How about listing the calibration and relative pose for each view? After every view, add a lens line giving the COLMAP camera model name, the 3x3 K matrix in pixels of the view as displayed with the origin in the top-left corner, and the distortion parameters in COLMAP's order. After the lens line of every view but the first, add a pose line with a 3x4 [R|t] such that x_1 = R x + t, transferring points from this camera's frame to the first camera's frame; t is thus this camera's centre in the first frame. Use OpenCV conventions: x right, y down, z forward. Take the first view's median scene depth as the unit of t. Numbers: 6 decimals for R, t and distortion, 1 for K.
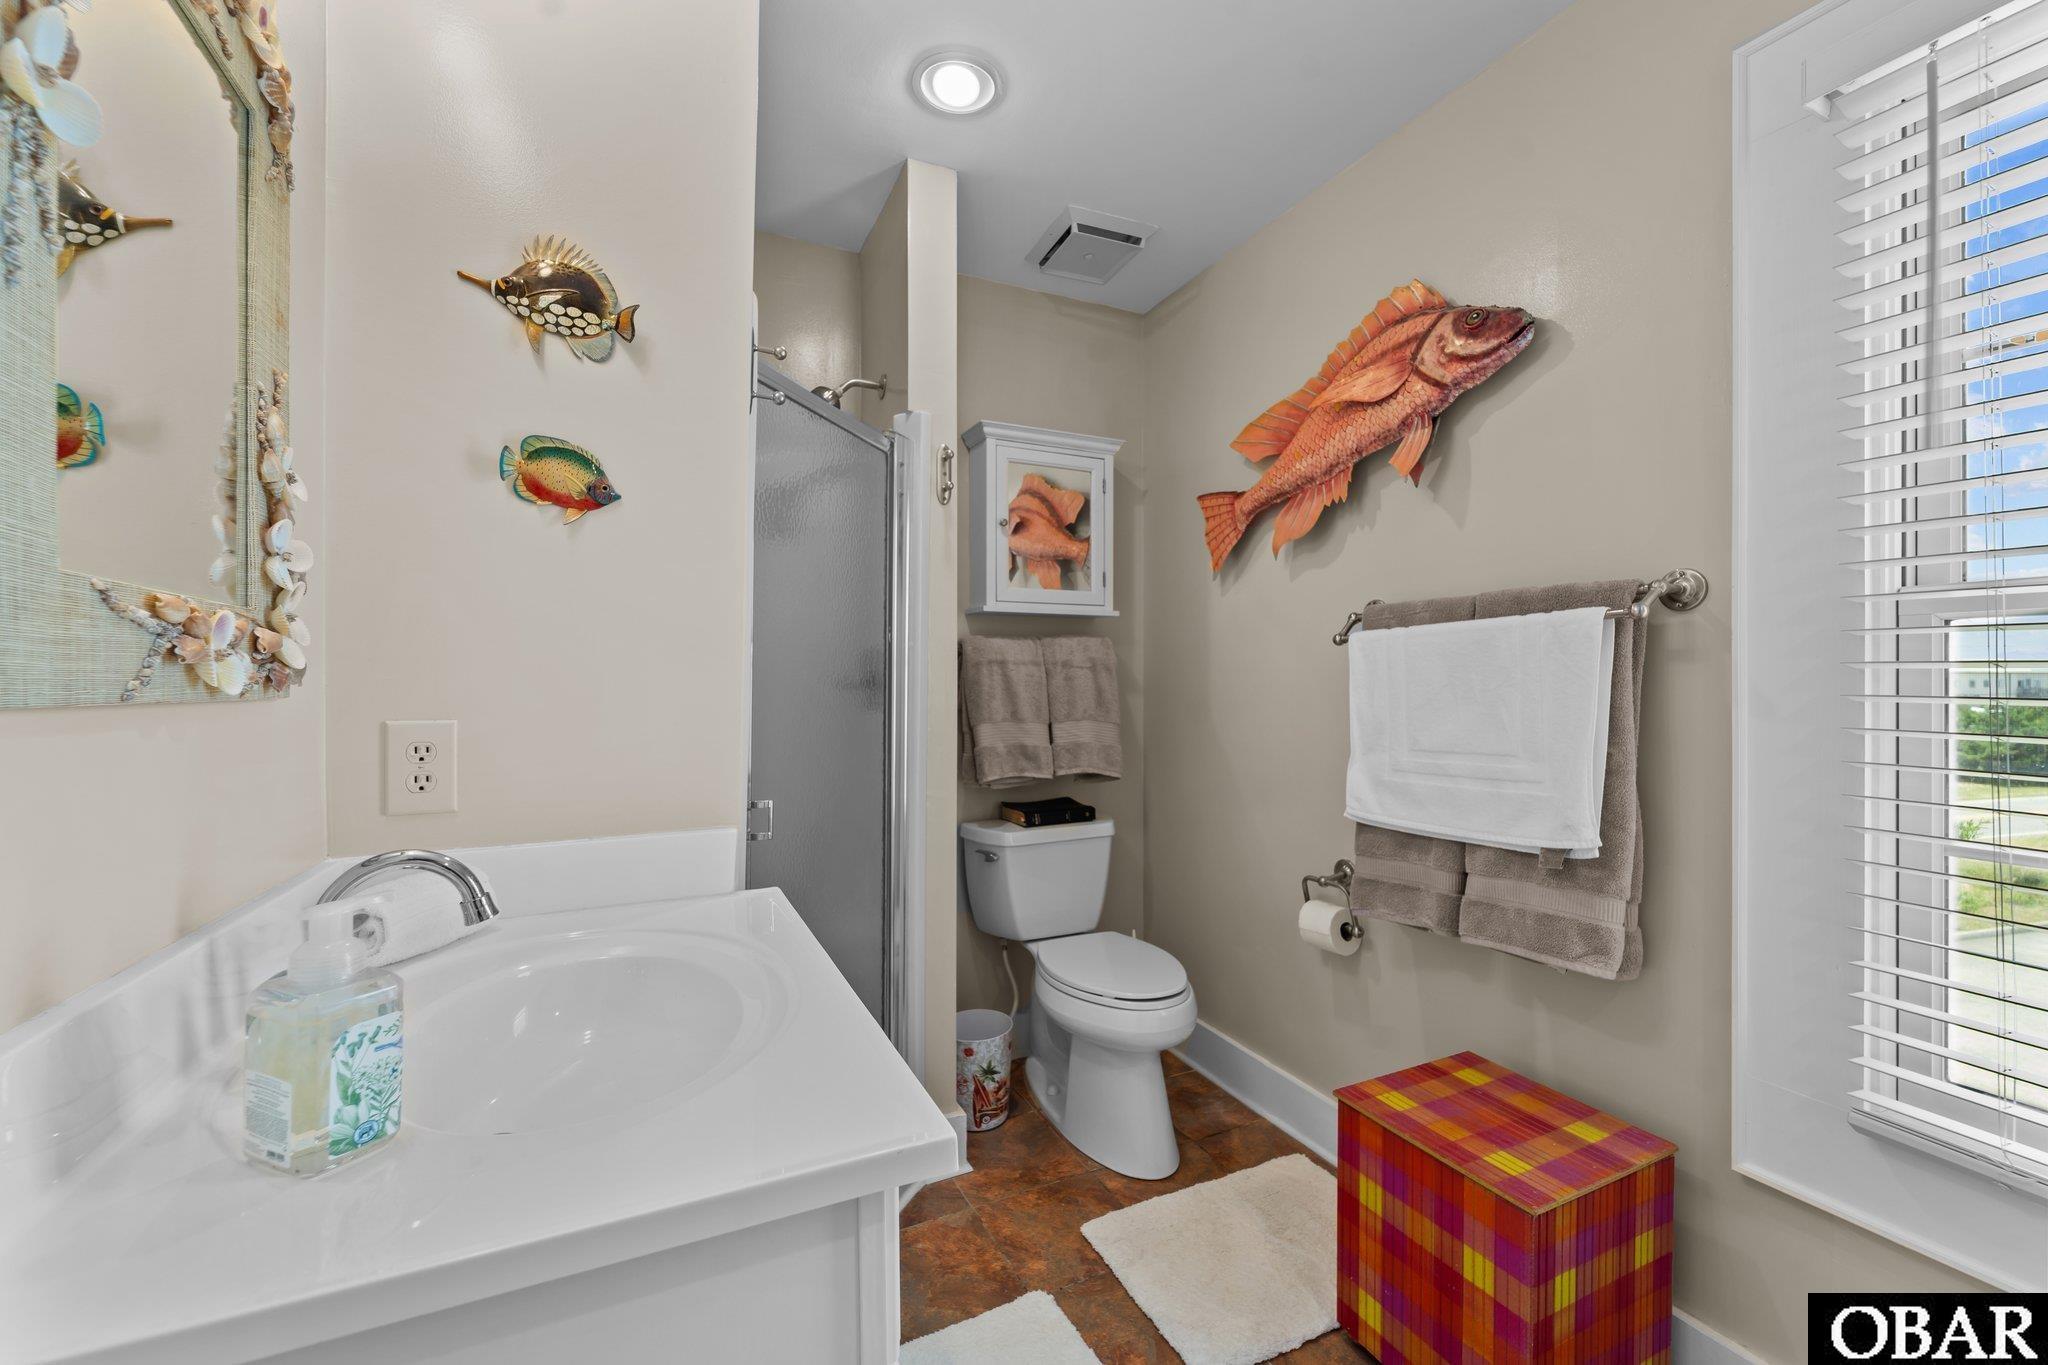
lens RADIAL K [[833.0, 0, 1020.1], [0, 833.0, 682.7], [0, 0, 1]] dist [0.004266, -0.002515]
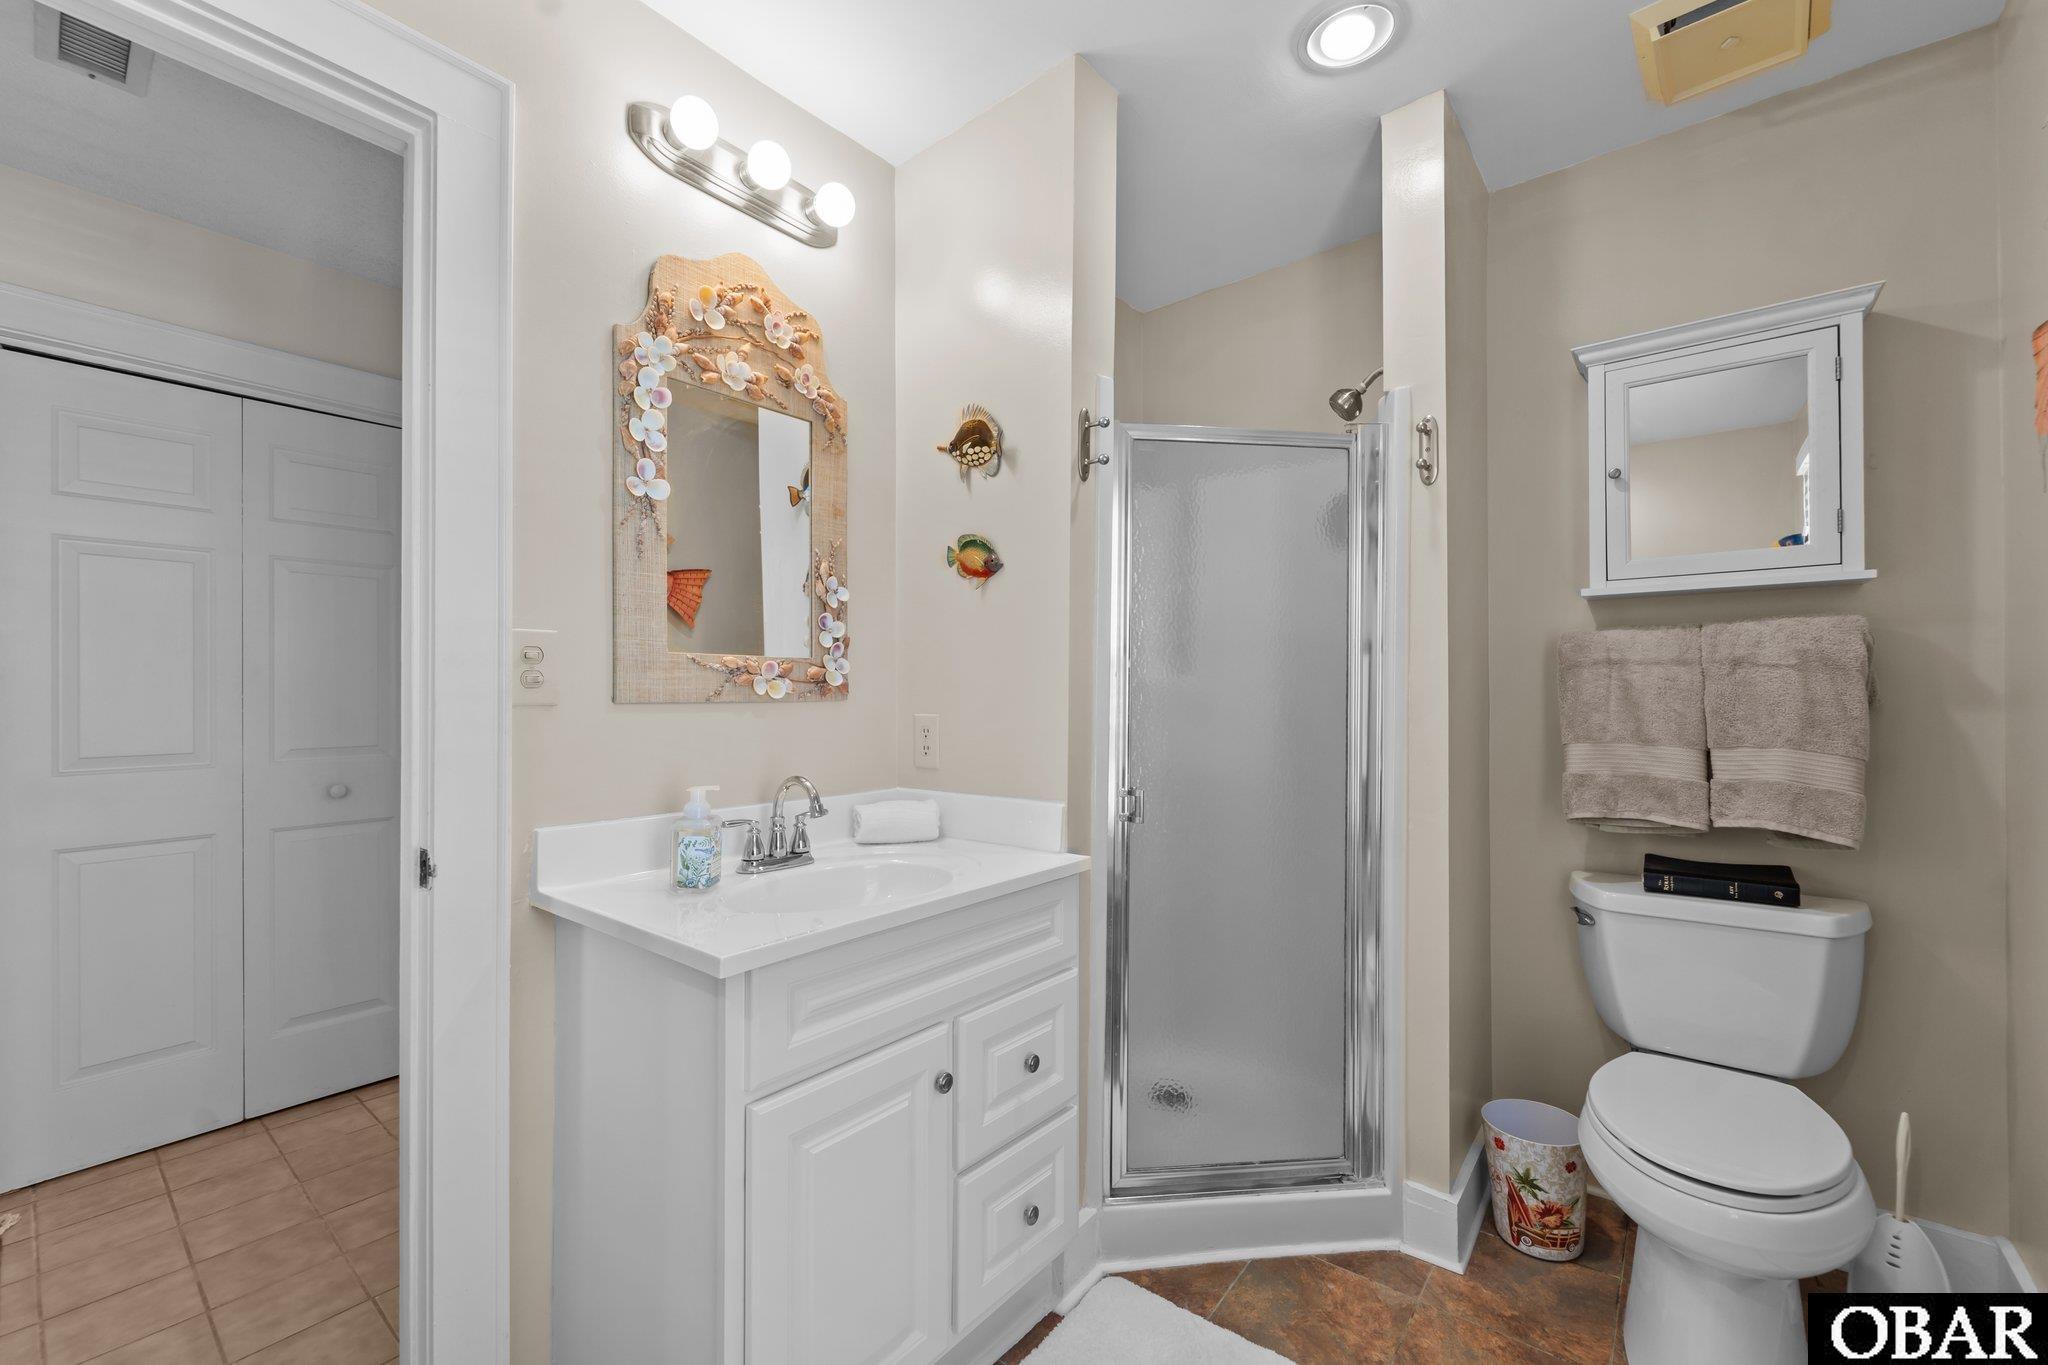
lens RADIAL K [[833.0, 0, 1012.2], [0, 833.0, 692.1], [0, 0, 1]] dist [0.004266, -0.002515]
pose [[0.422992, -0.002286, -0.906131, 0.475036], [0.003314, 0.999994, -0.000976, 0.001006], [0.906128, -0.002590, 0.422997, 0.222680]]
